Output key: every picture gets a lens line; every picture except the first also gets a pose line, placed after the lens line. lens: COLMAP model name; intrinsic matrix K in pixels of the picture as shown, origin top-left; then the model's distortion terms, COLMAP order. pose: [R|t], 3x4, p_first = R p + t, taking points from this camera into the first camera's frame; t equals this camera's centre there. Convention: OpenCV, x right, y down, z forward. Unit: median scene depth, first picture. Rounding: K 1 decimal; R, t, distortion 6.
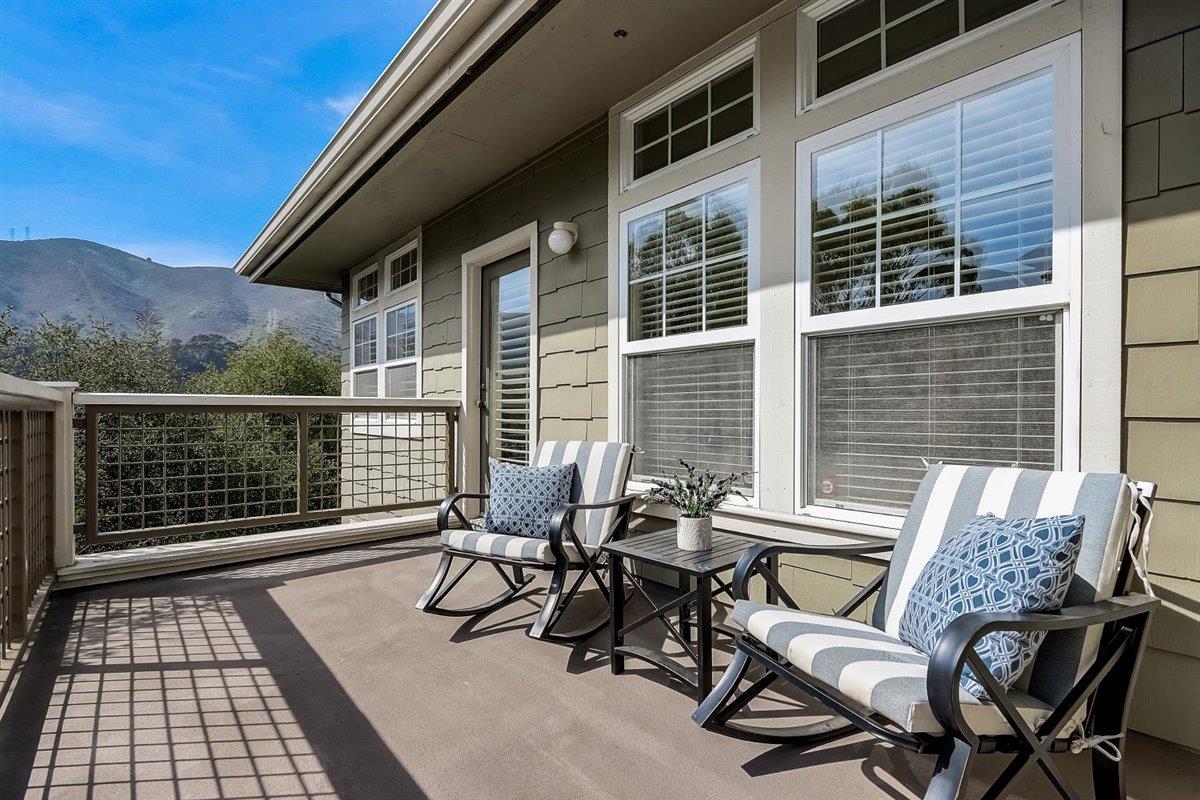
lens RADIAL K [[557.1, 0, 600.4], [0, 557.1, 418.7], [0, 0, 1]] dist [-0.017488, 0.006178]
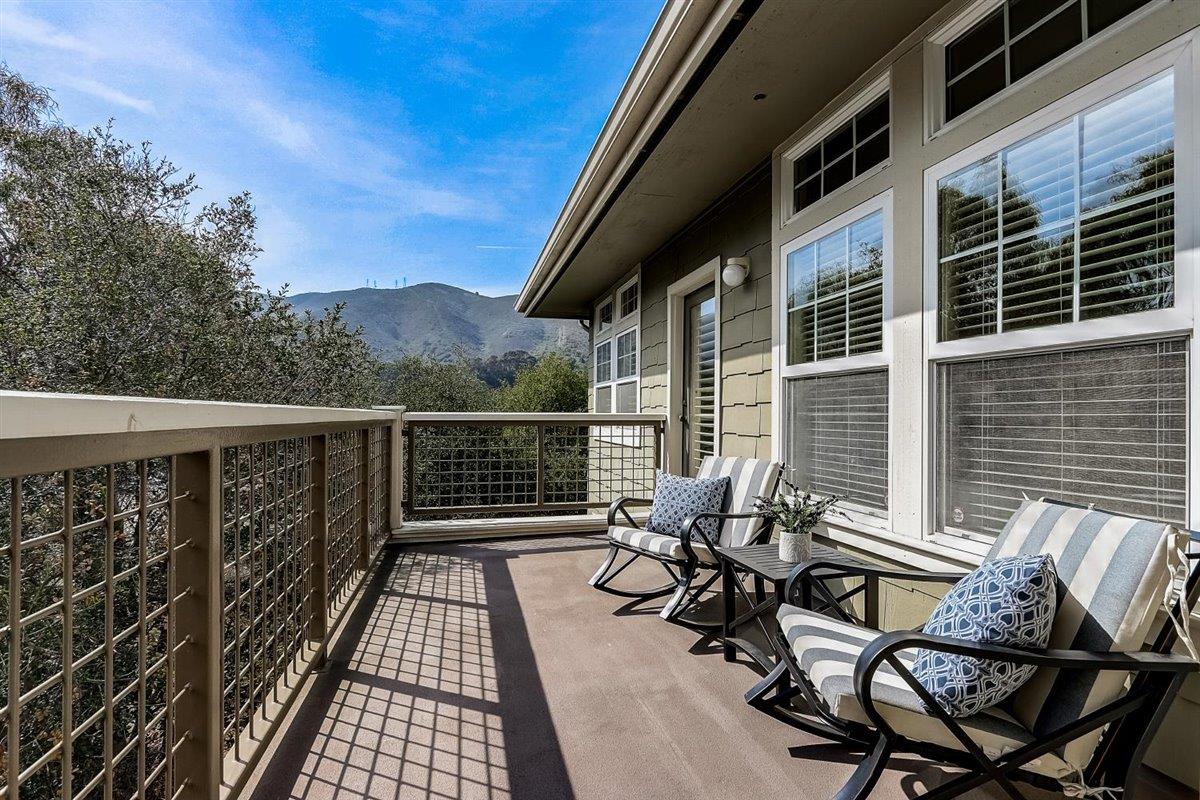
lens RADIAL K [[556.0, 0, 604.6], [0, 556.0, 410.9], [0, 0, 1]] dist [-0.012686, 0.001108]
pose [[0.897293, -0.001432, -0.441433, 0.241103], [-0.007418, 0.999805, -0.018321, -0.033540], [0.441373, 0.019714, 0.897107, -0.131135]]
